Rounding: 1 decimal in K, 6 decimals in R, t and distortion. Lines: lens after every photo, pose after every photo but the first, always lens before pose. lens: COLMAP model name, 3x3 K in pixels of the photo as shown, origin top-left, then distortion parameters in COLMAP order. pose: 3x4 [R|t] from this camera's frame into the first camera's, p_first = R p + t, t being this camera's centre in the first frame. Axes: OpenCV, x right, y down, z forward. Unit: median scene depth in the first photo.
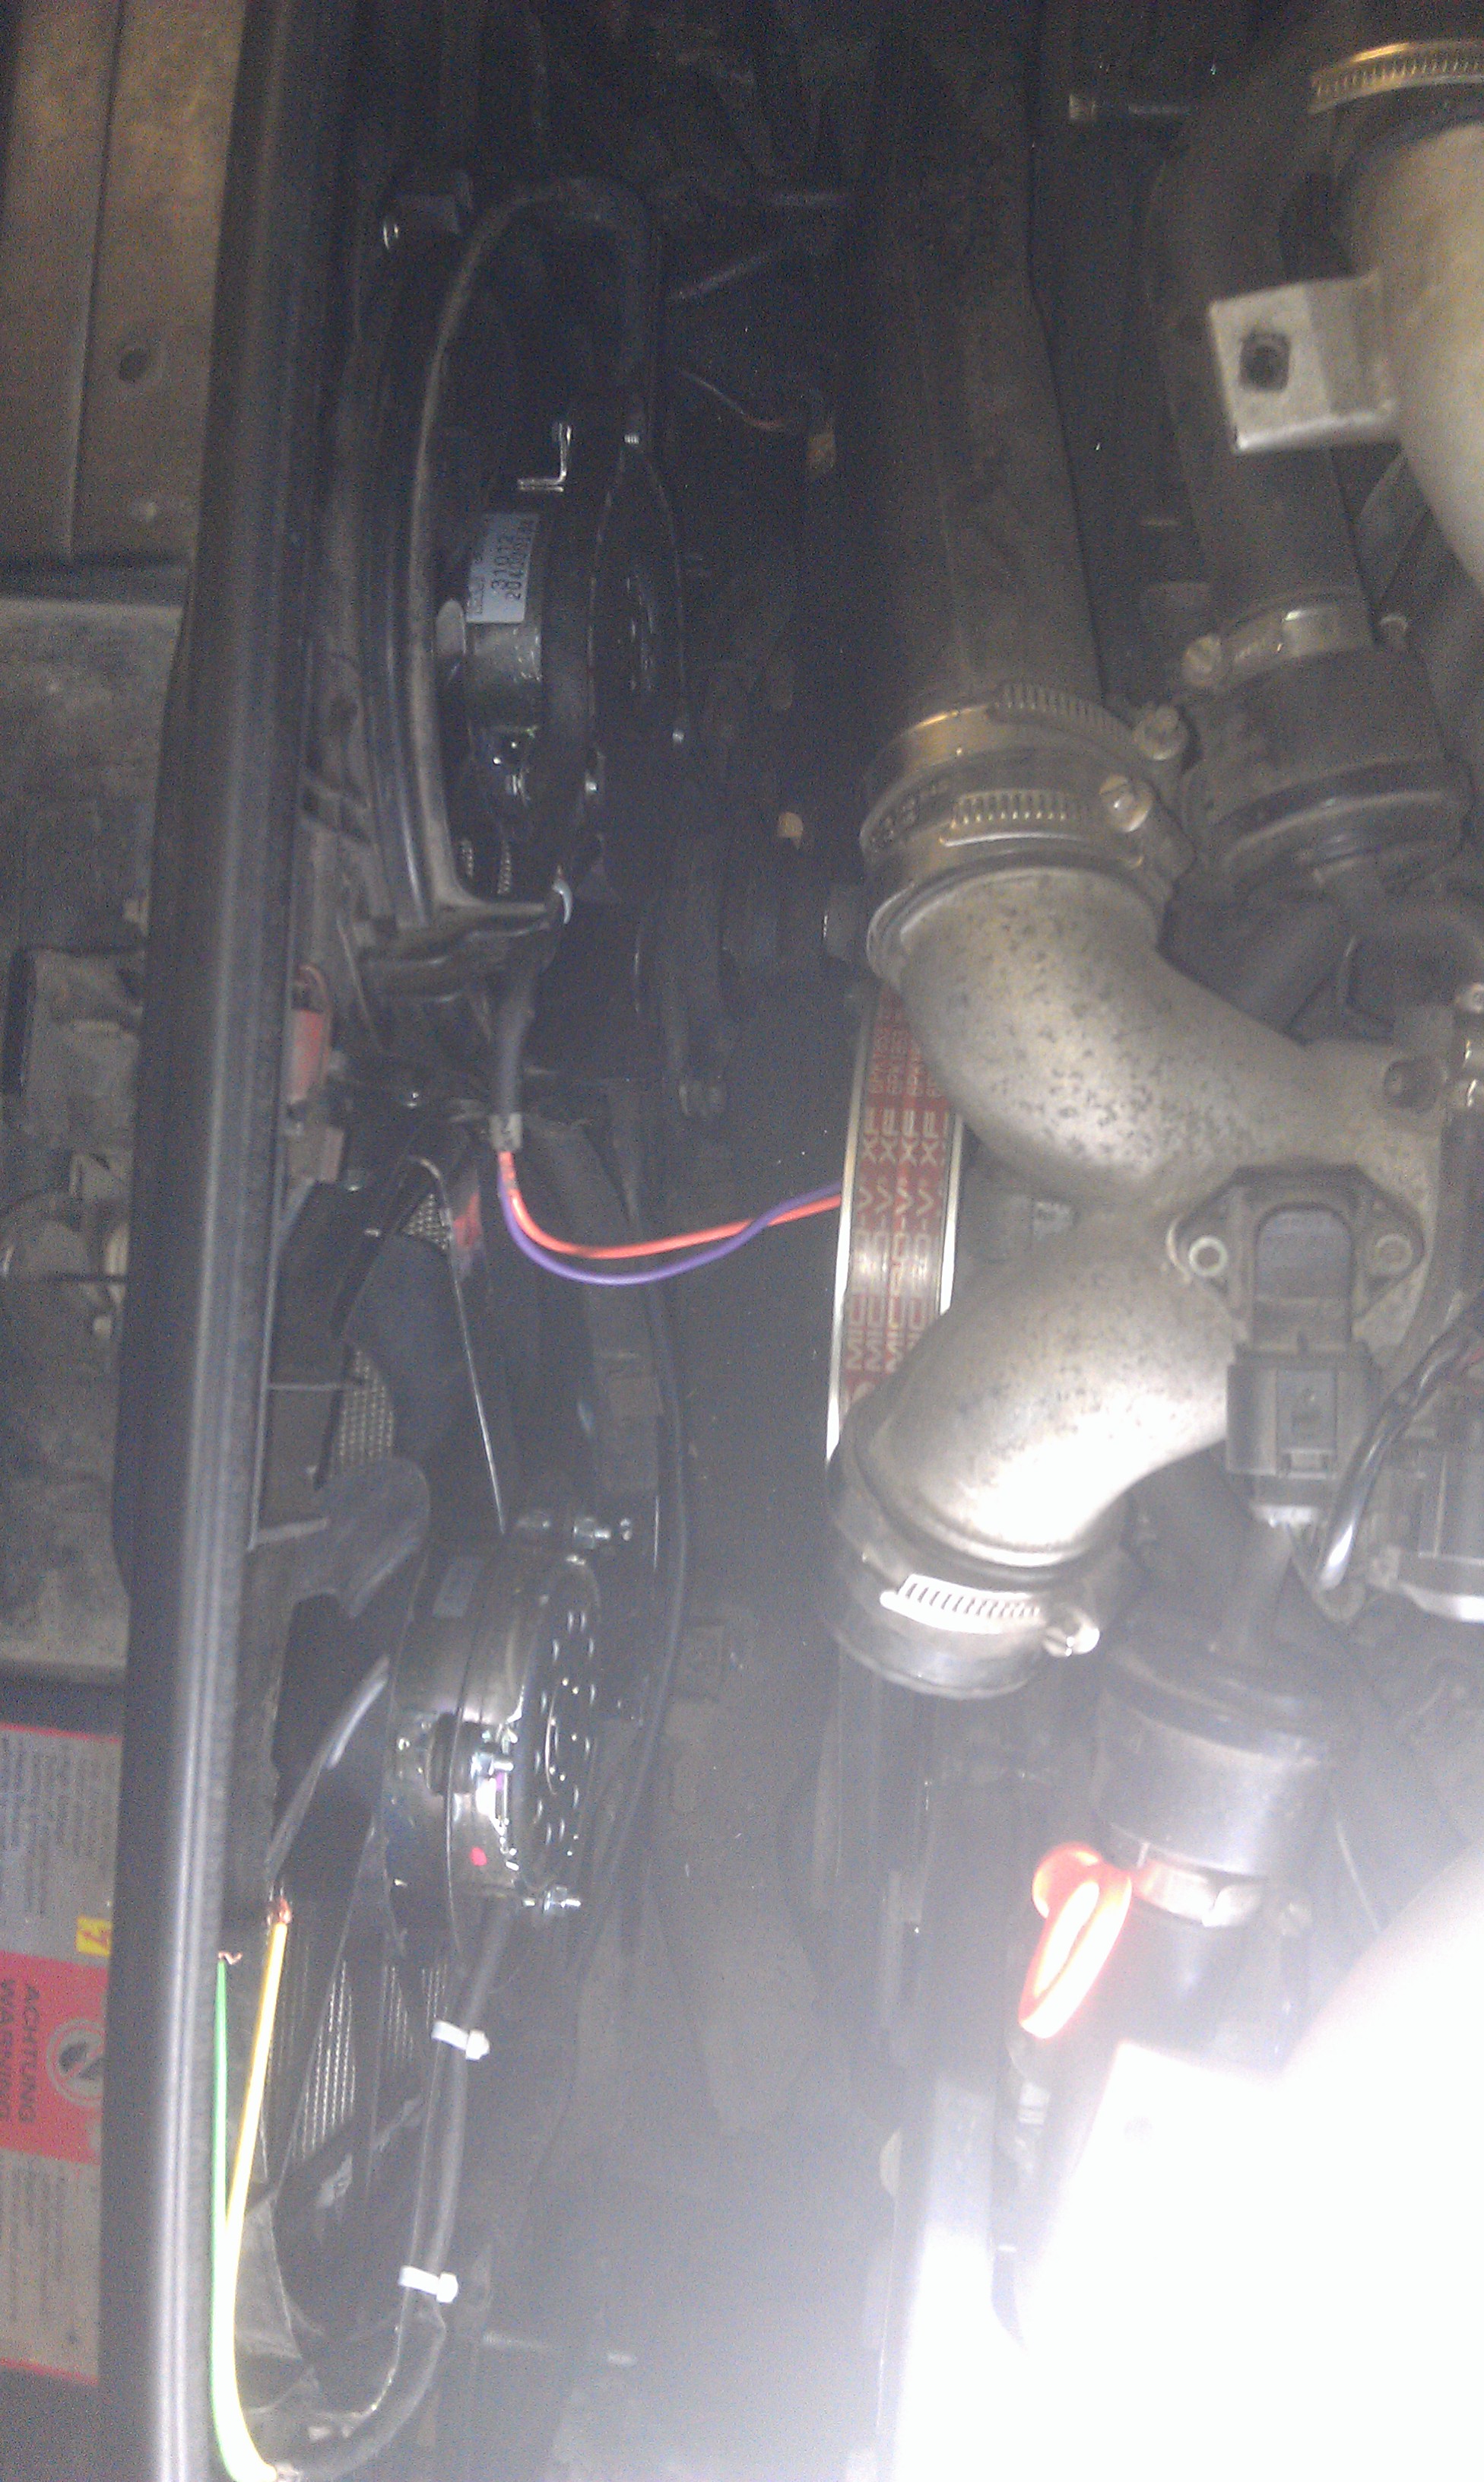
lens RADIAL K [[2623.2, 0, 742.0], [0, 2623.2, 1241.0], [0, 0, 1]] dist [0.111197, -0.412712]
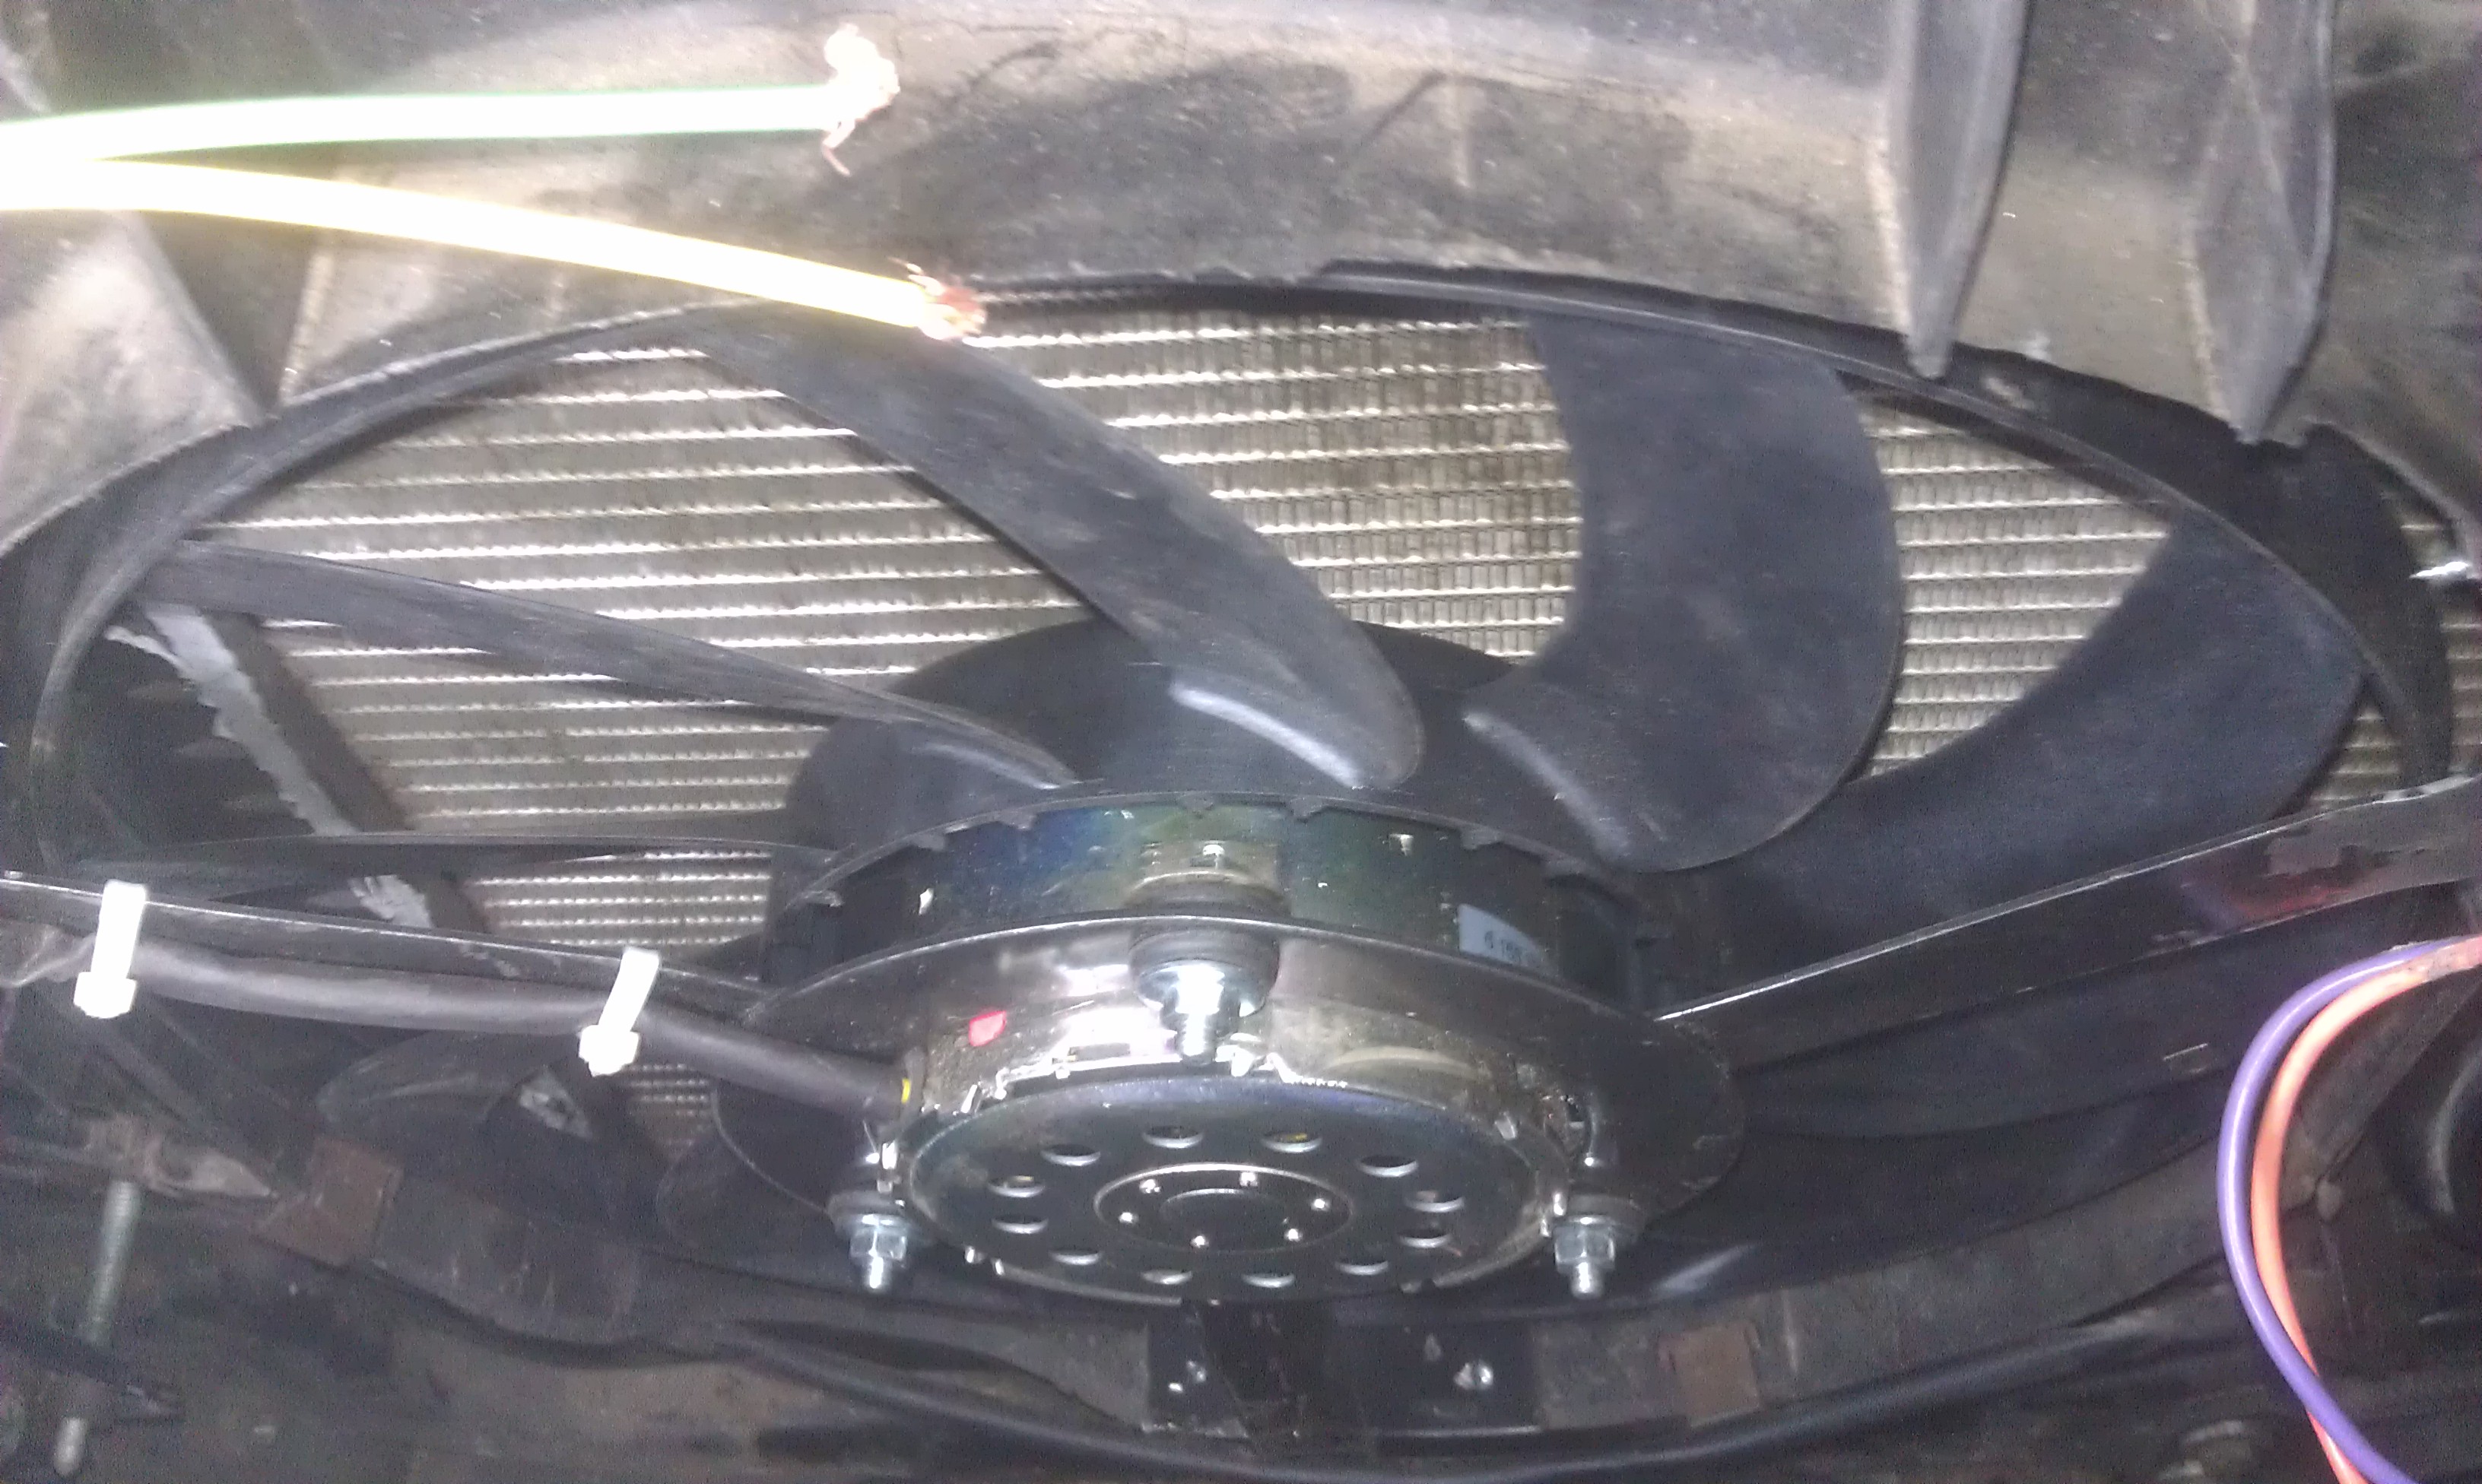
lens RADIAL K [[2623.2, 0, 1241.0], [0, 2623.2, 742.0], [0, 0, 1]] dist [0.111197, -0.412712]
pose [[0.062988, 0.945063, -0.320762, 0.009790], [-0.994894, 0.084853, 0.054636, 0.155996], [0.078852, 0.315682, 0.945583, 0.527208]]
